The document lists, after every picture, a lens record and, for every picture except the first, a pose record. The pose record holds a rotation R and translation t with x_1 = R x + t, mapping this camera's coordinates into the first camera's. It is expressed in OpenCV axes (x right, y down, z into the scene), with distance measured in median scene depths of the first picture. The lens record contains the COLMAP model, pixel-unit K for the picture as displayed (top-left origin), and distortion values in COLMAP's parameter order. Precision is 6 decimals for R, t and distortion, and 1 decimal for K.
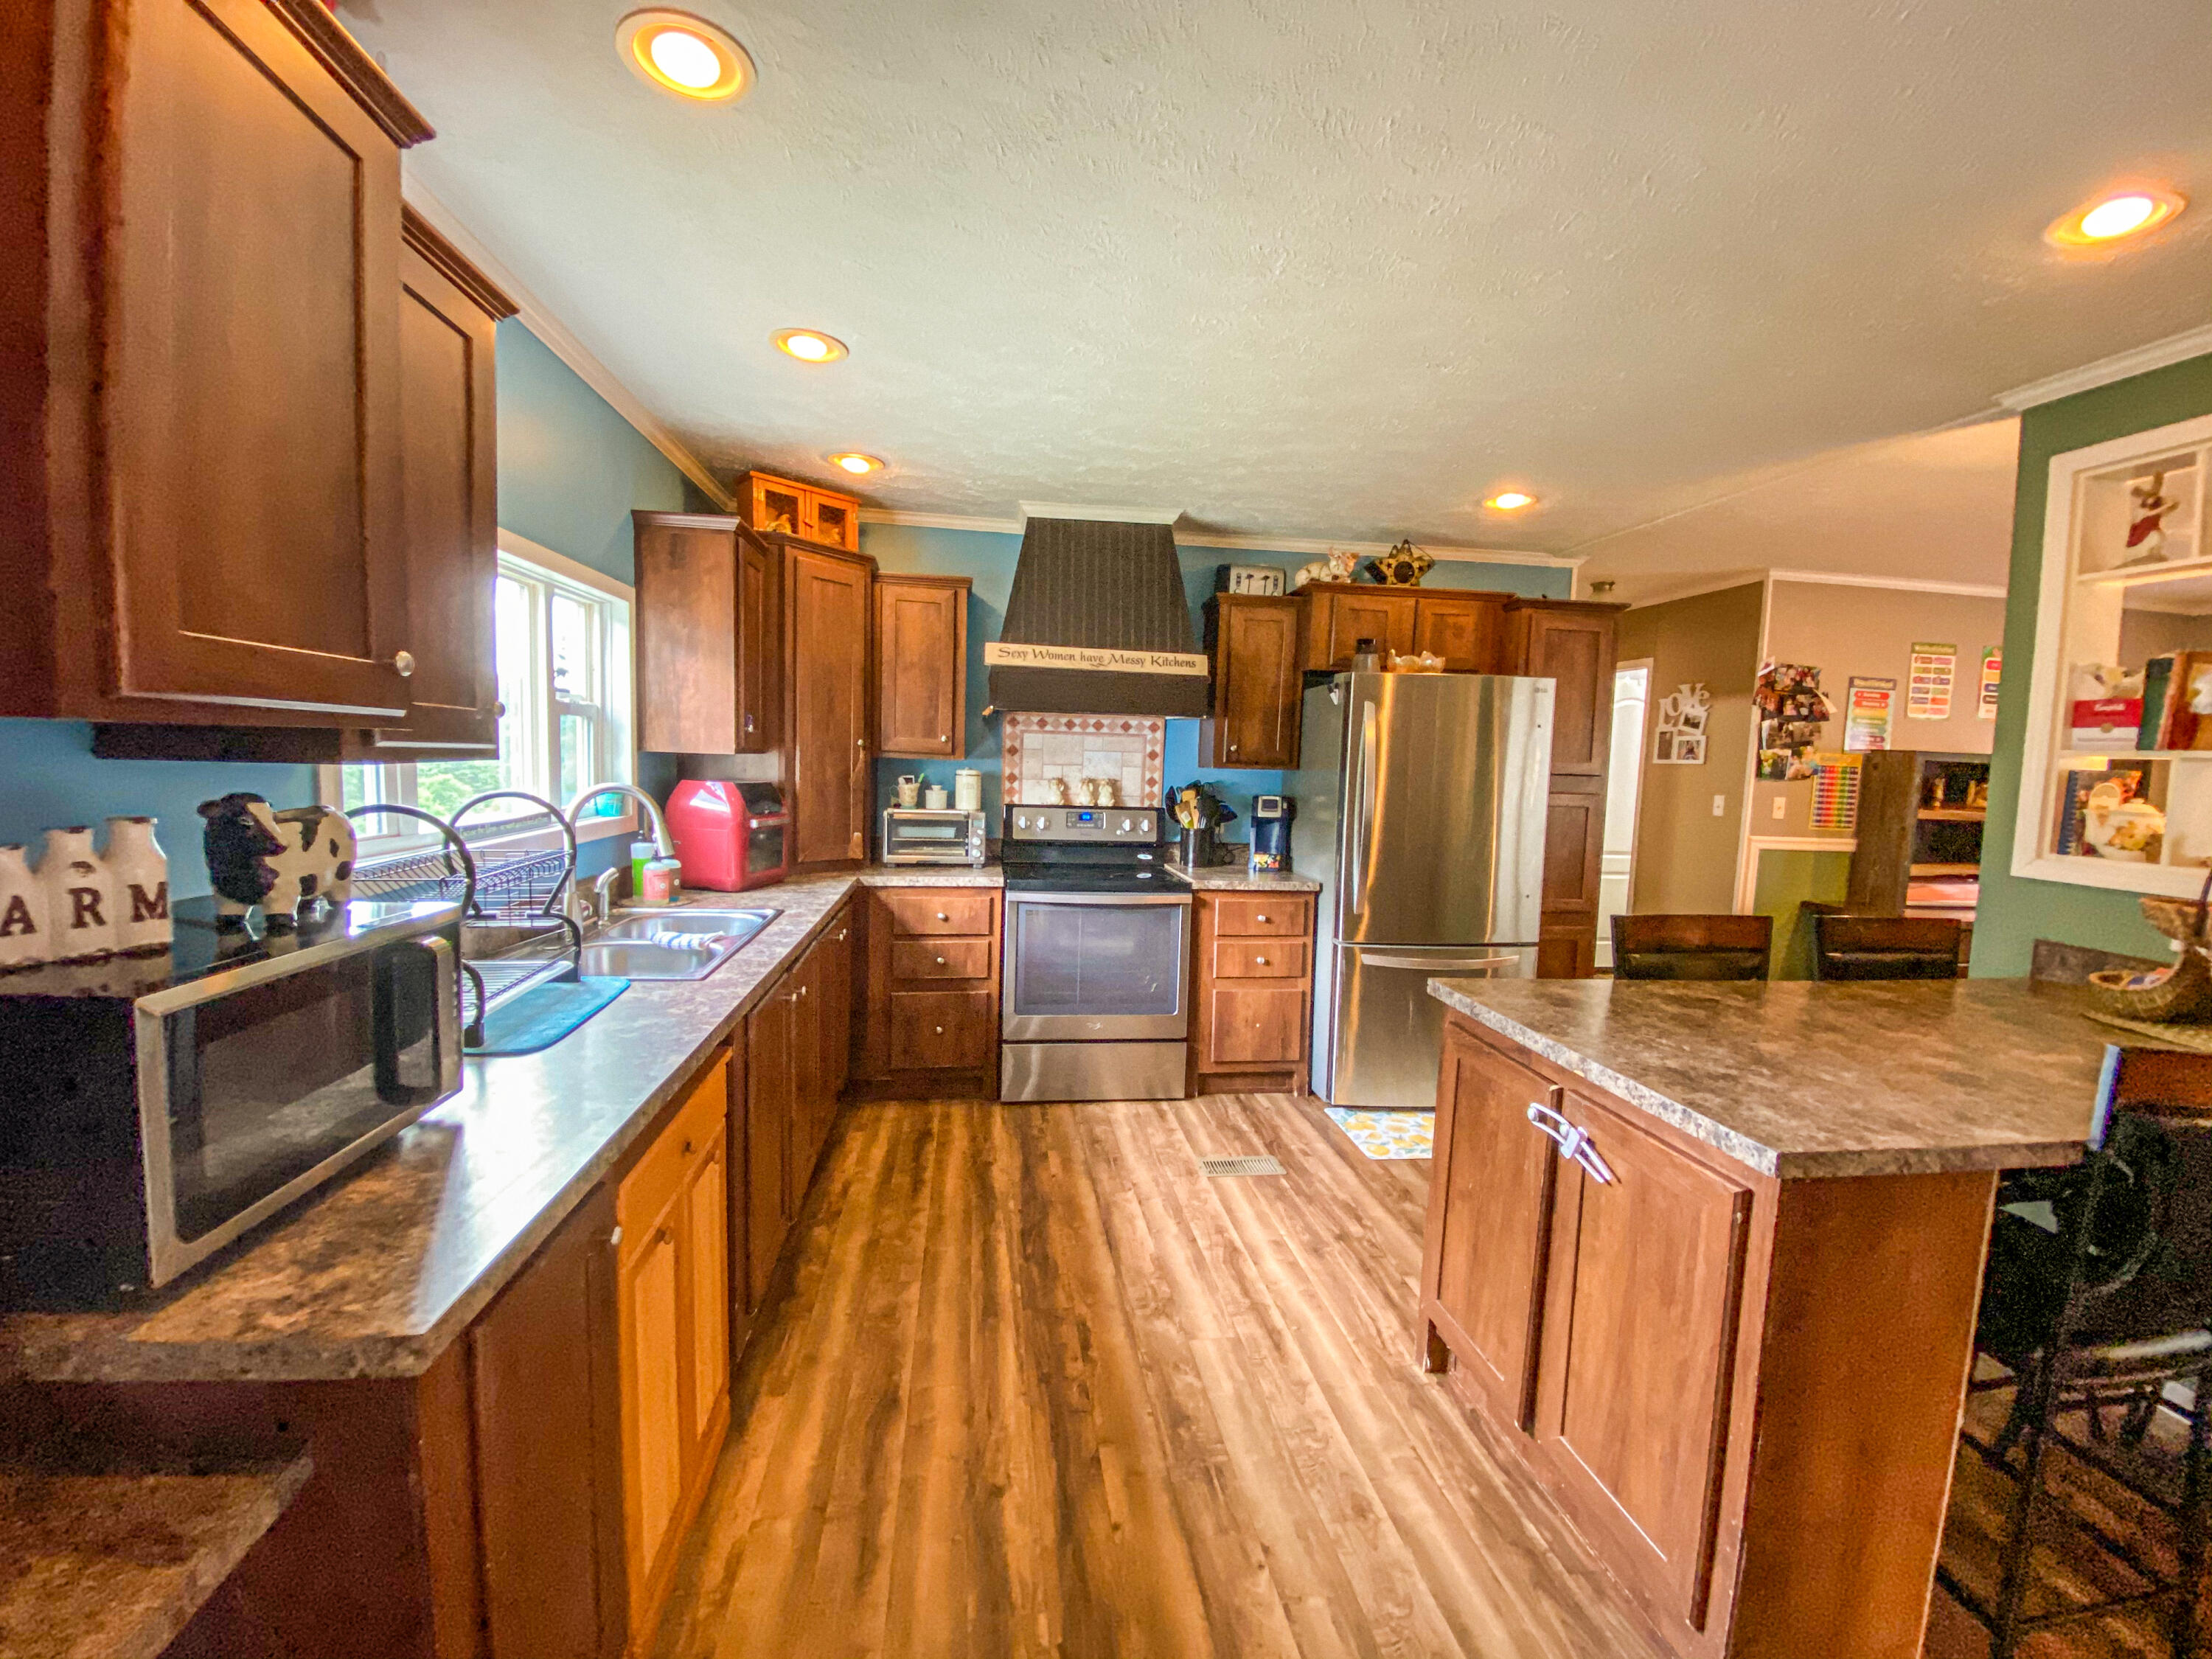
lens RADIAL K [[895.8, 0, 1106.0], [0, 895.8, 829.5], [0, 0, 1]] dist [0.022011, -0.000114]
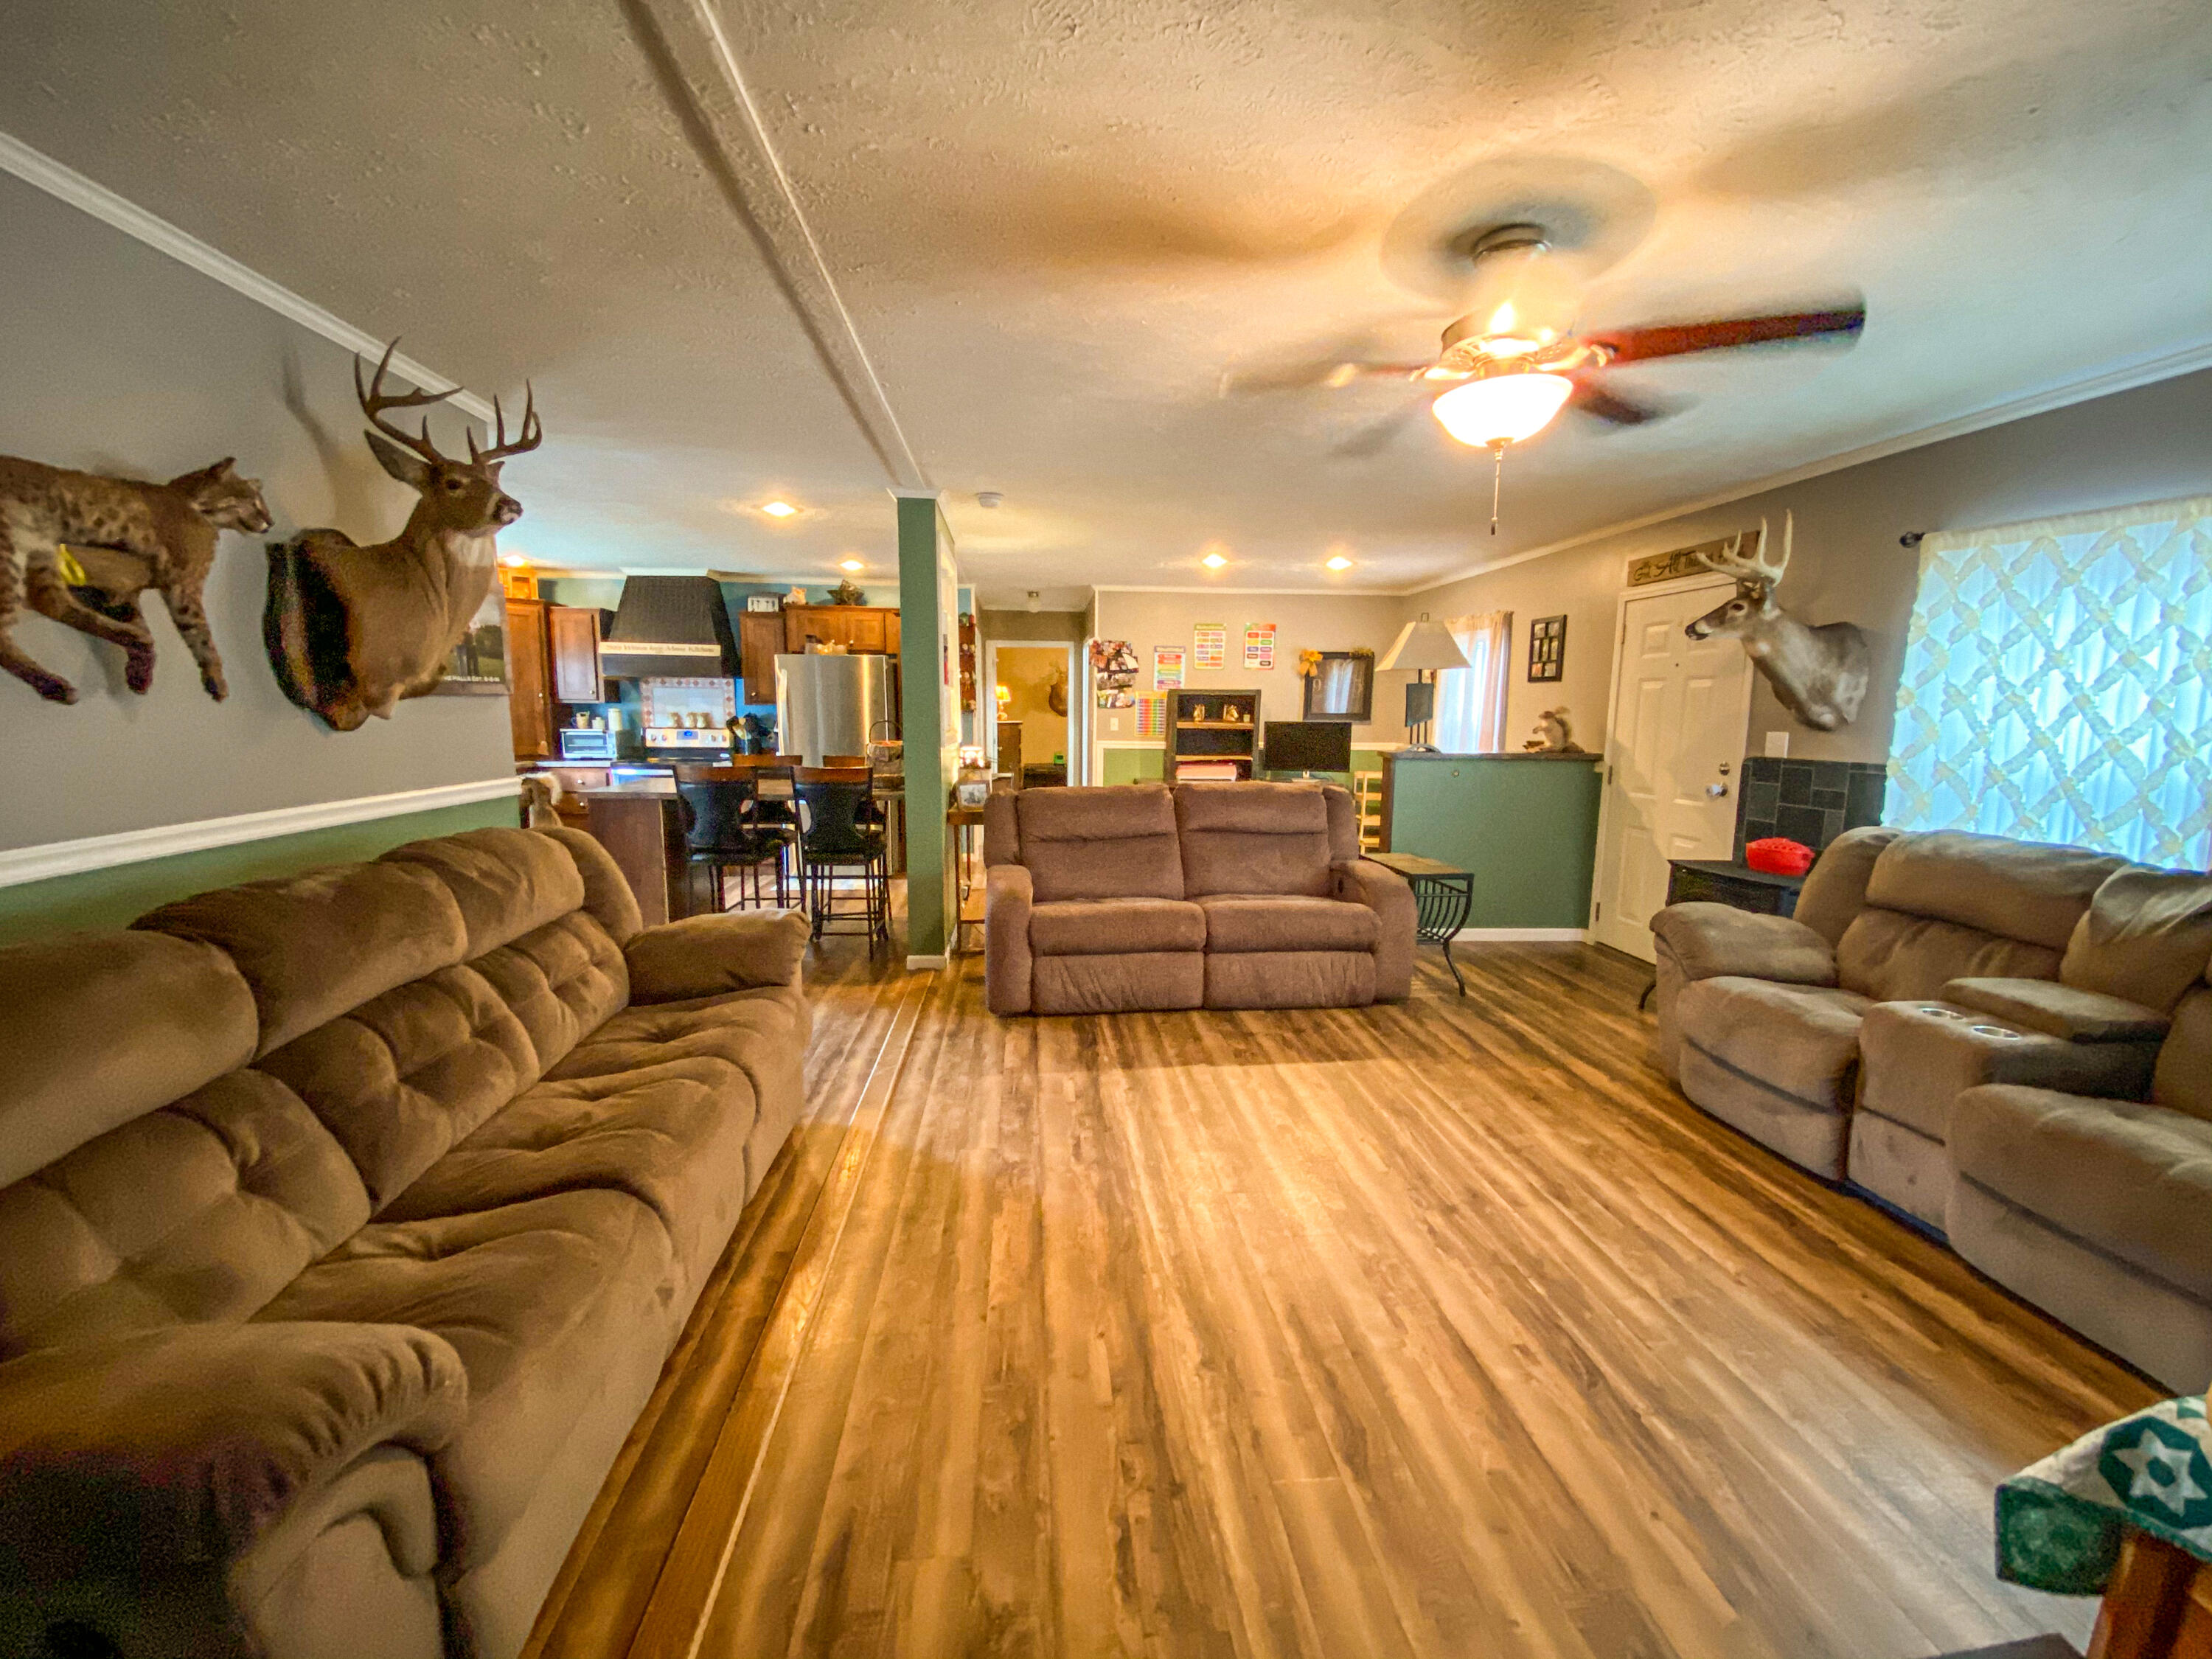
lens RADIAL K [[878.8, 0, 1120.4], [0, 878.8, 852.2], [0, 0, 1]] dist [0.001251, -0.000010]
pose [[0.999400, -0.012468, -0.032322, 0.961114], [0.015146, 0.996352, 0.083980, 0.094422], [0.031157, -0.084419, 0.995943, -0.826240]]
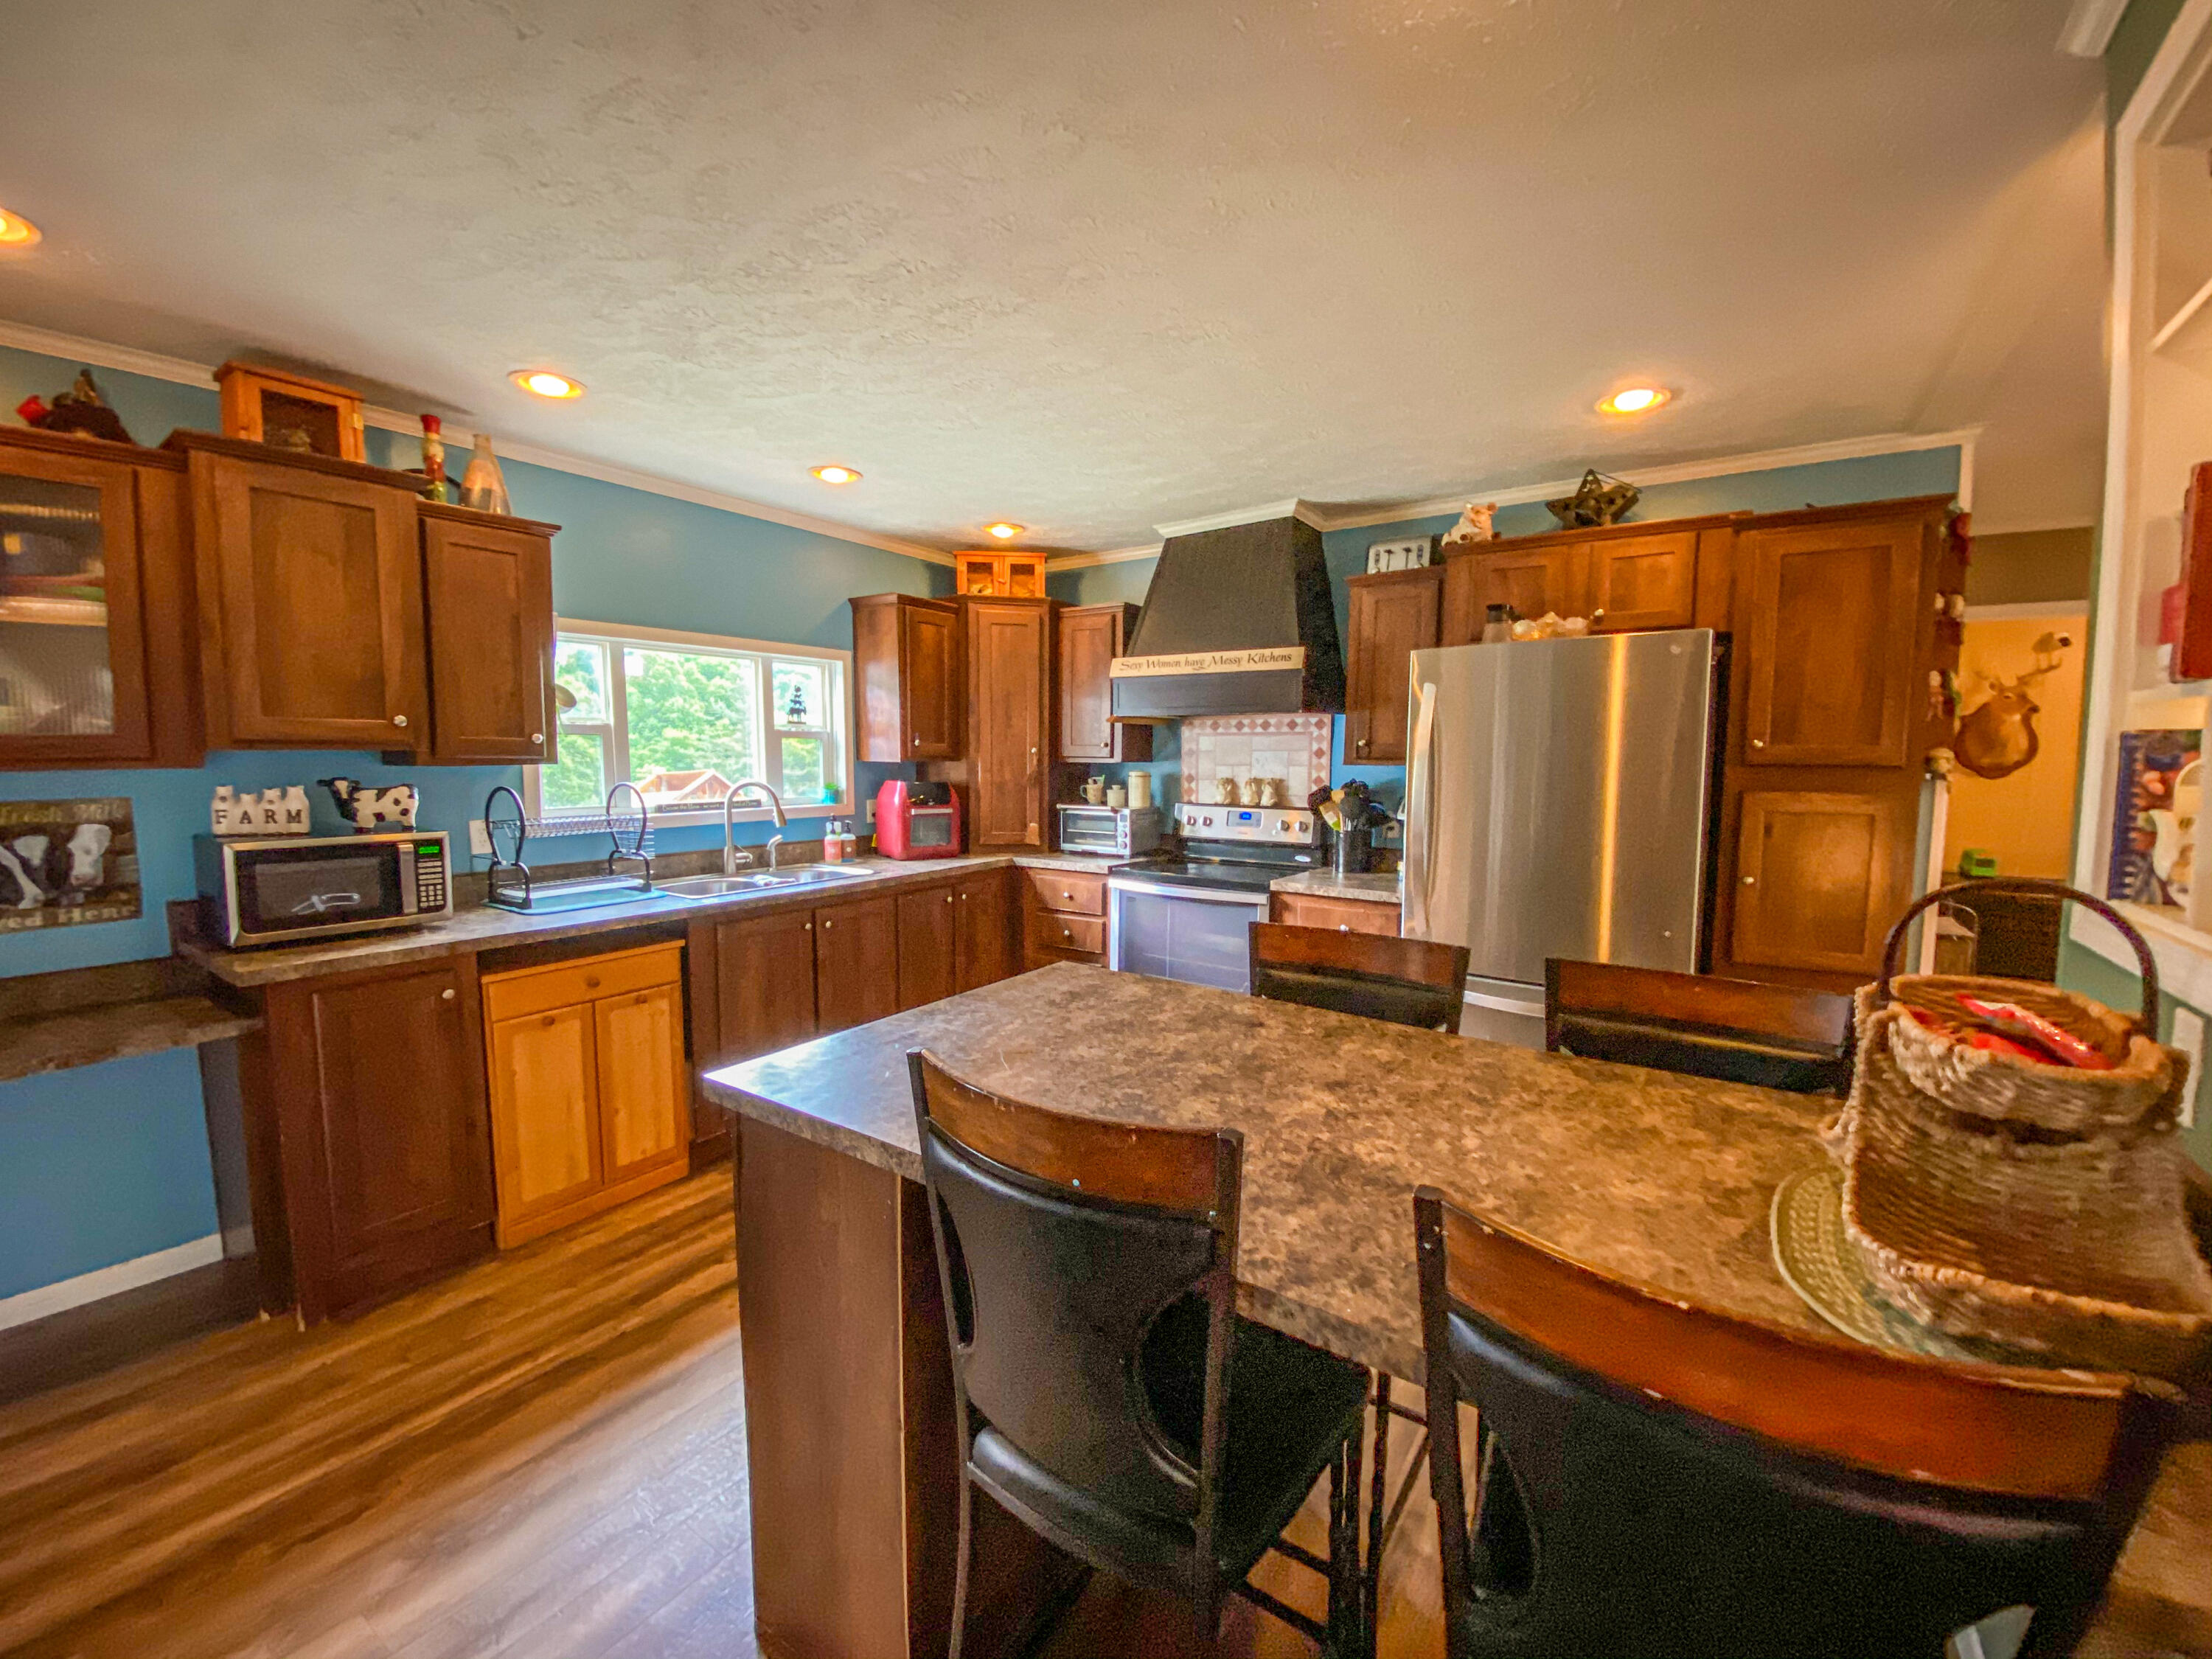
lens RADIAL K [[885.7, 0, 1088.4], [0, 885.7, 826.5], [0, 0, 1]] dist [0.015077, -0.000185]
pose [[0.731533, 0.027638, -0.681246, 0.557370], [-0.037151, 0.999309, 0.000649, 0.004293], [0.680793, 0.024835, 0.732055, 0.148950]]
